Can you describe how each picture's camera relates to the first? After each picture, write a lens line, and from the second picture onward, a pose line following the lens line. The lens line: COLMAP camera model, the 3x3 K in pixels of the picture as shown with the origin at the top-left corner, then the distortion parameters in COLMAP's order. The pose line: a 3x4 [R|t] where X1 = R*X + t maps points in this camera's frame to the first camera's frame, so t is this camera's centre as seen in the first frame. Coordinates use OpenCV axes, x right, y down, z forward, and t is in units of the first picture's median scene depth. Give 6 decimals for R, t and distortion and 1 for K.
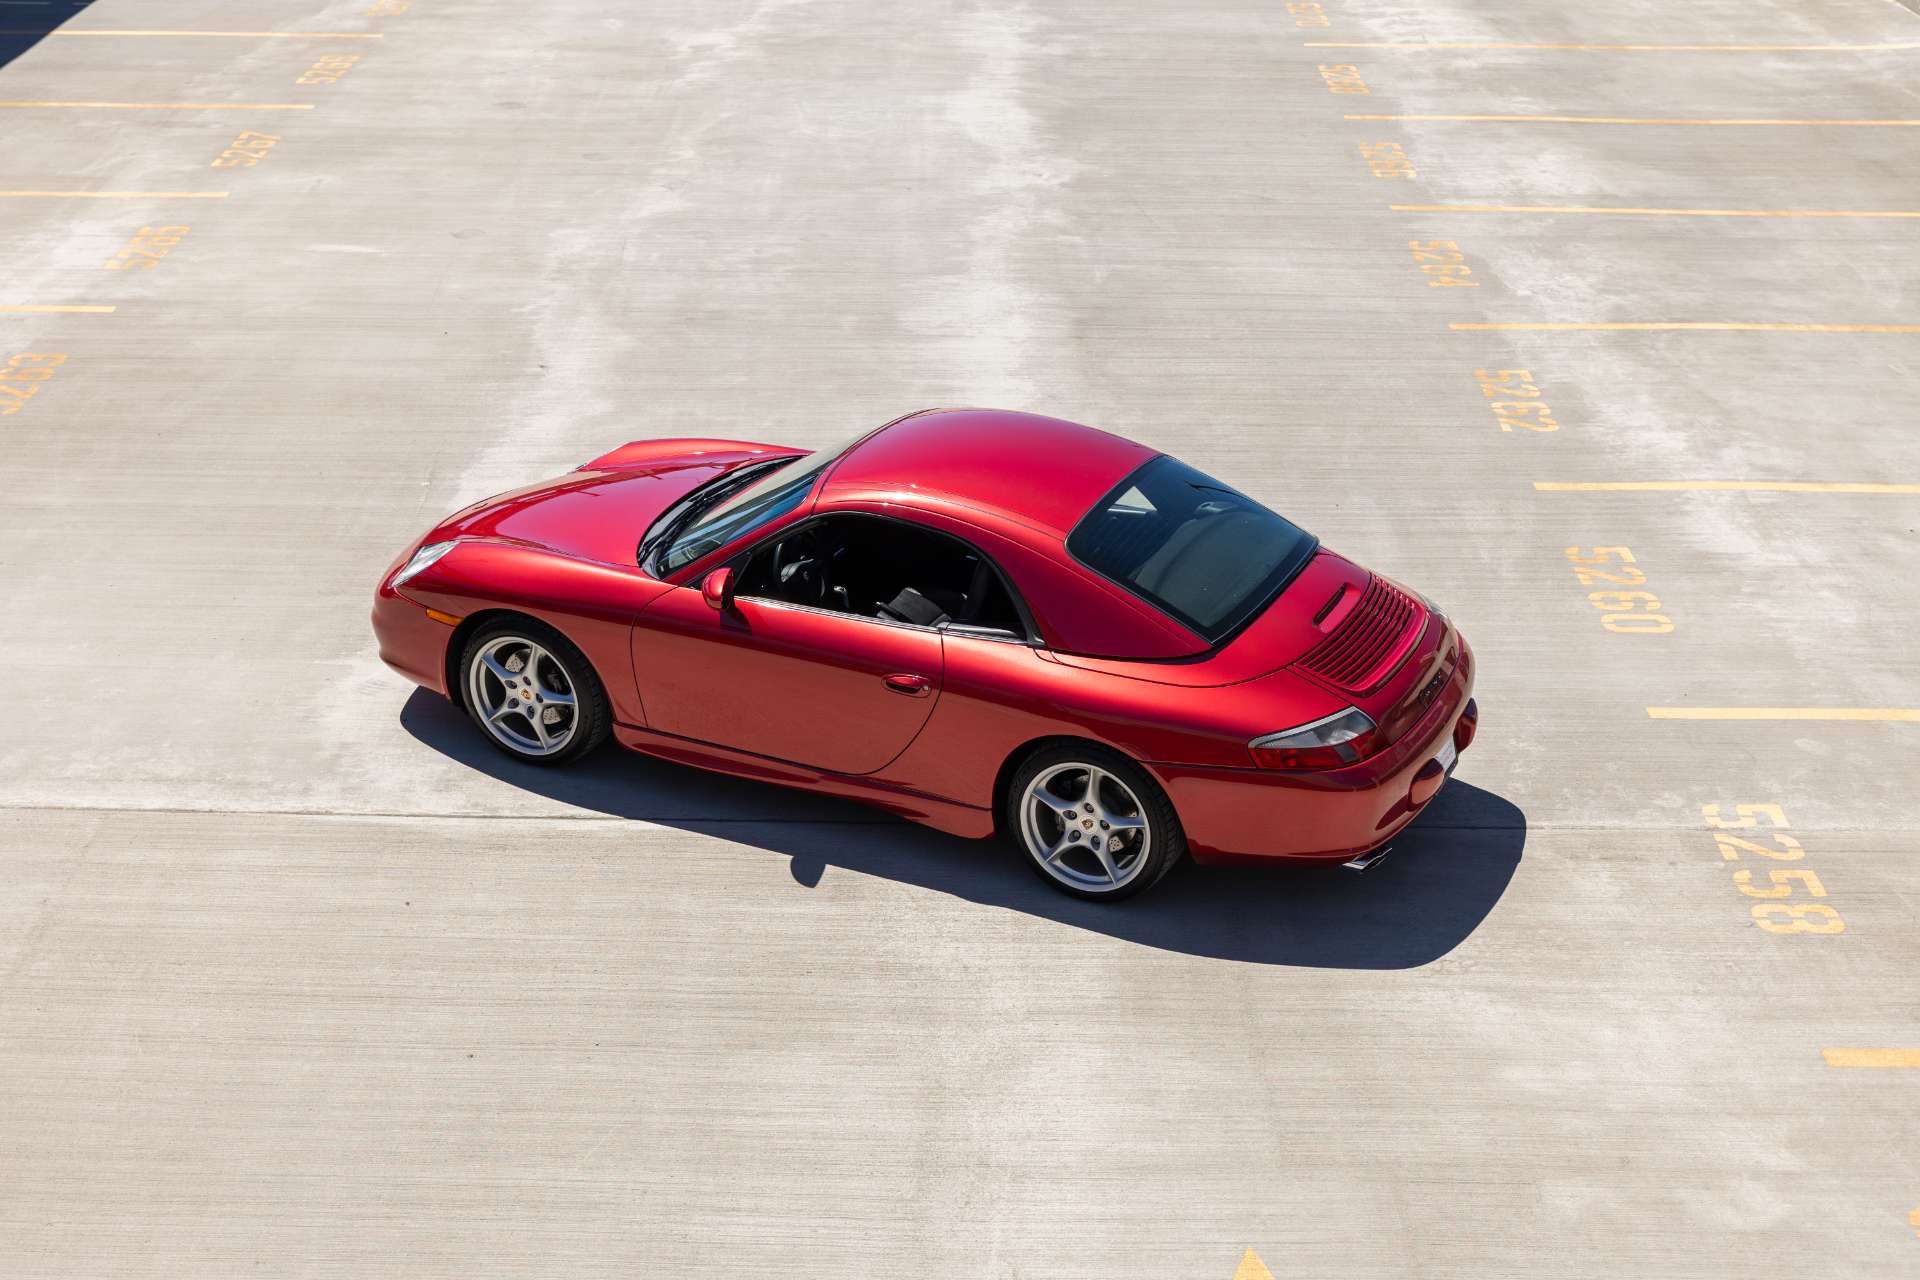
lens RADIAL K [[2718.7, 0, 961.6], [0, 2718.7, 640.4], [0, 0, 1]] dist [-0.008641, 0.042872]
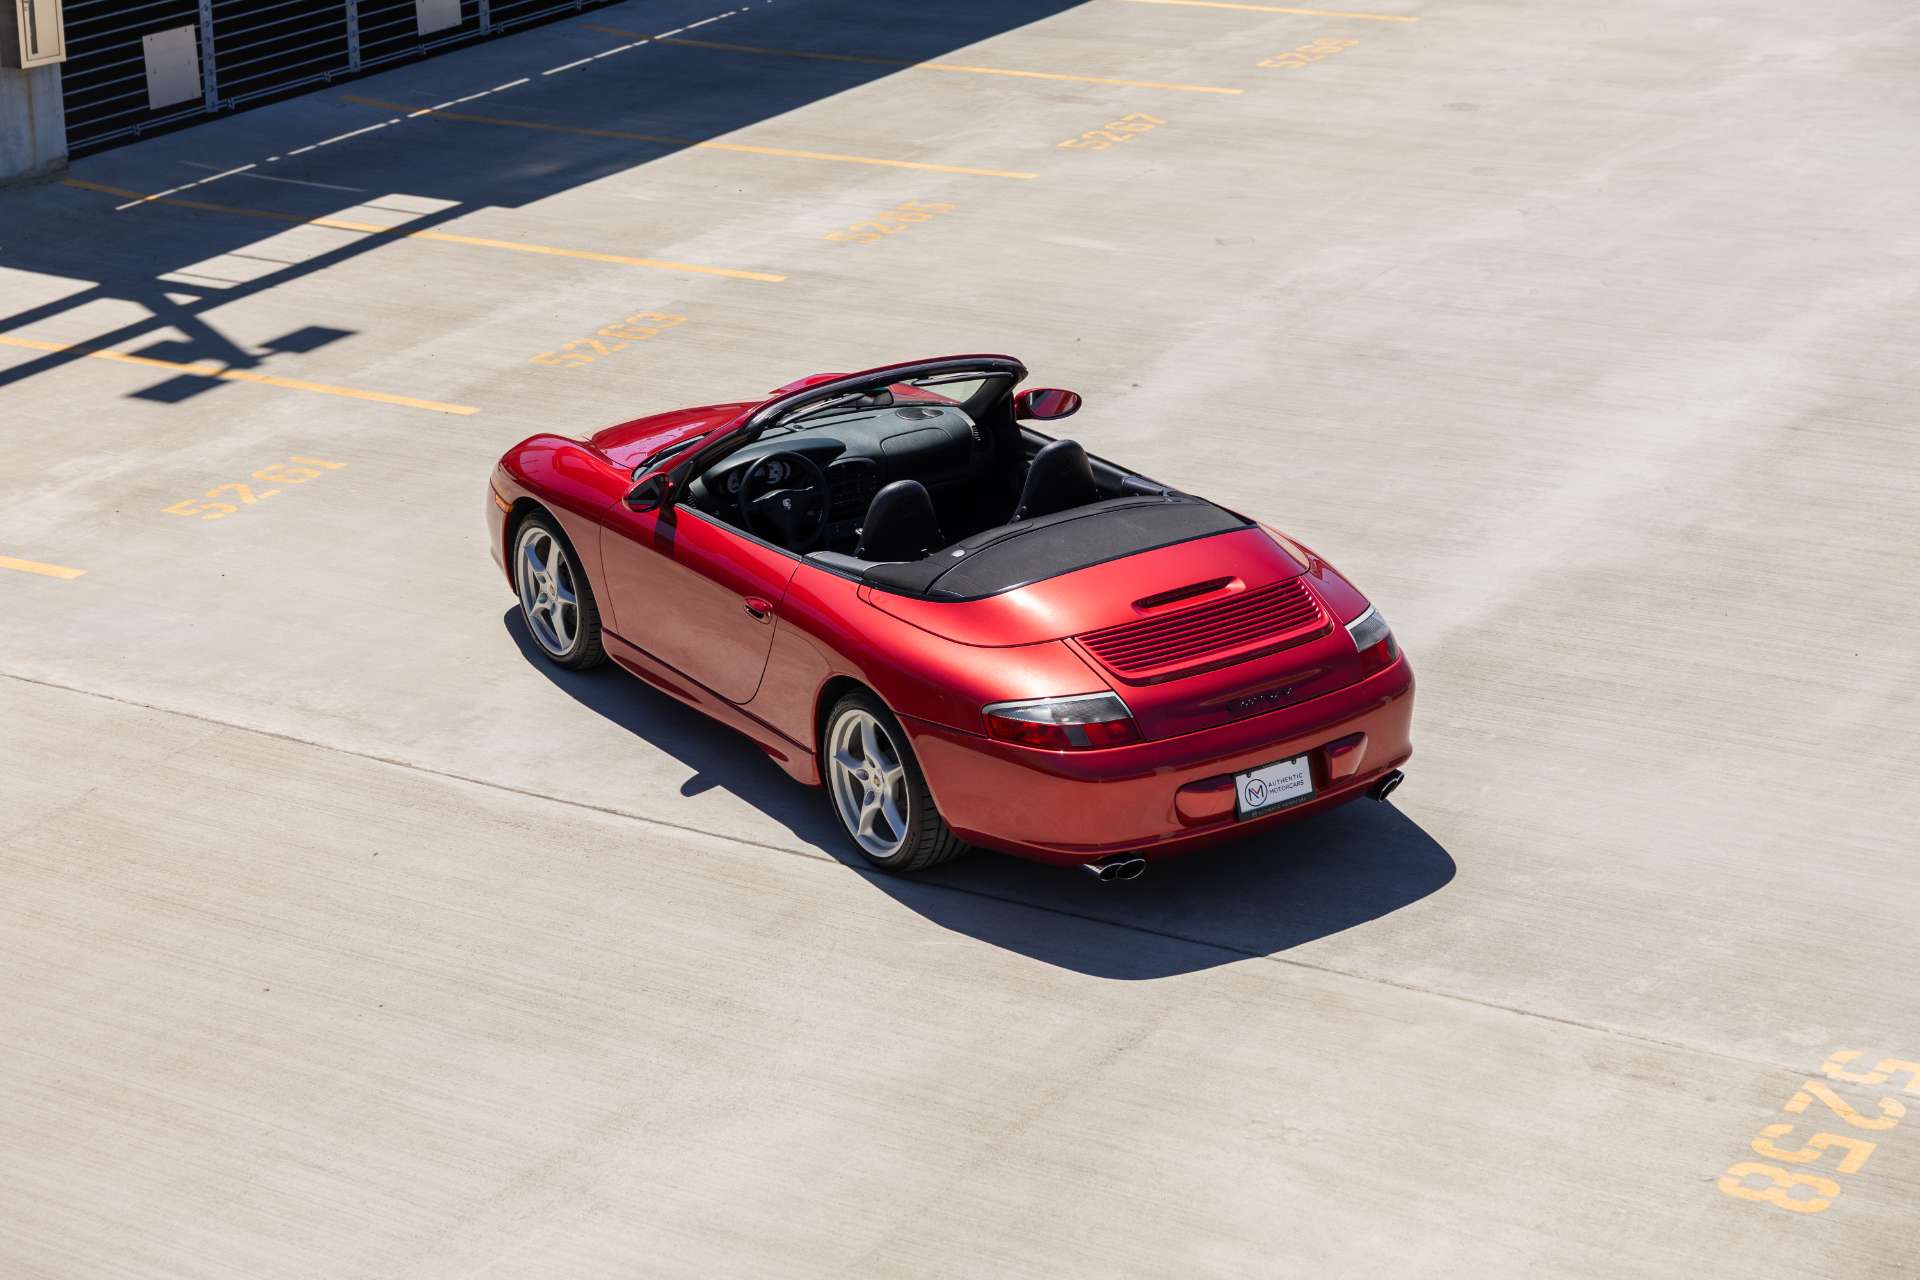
lens RADIAL K [[3661.0, 0, 964.0], [0, 3661.0, 647.6], [0, 0, 1]] dist [0.000480, 0.116672]
pose [[0.851960, 0.143131, -0.503665, 0.552197], [-0.173637, 0.984712, -0.013875, 0.007070], [0.493979, 0.099276, 0.863788, -0.009631]]
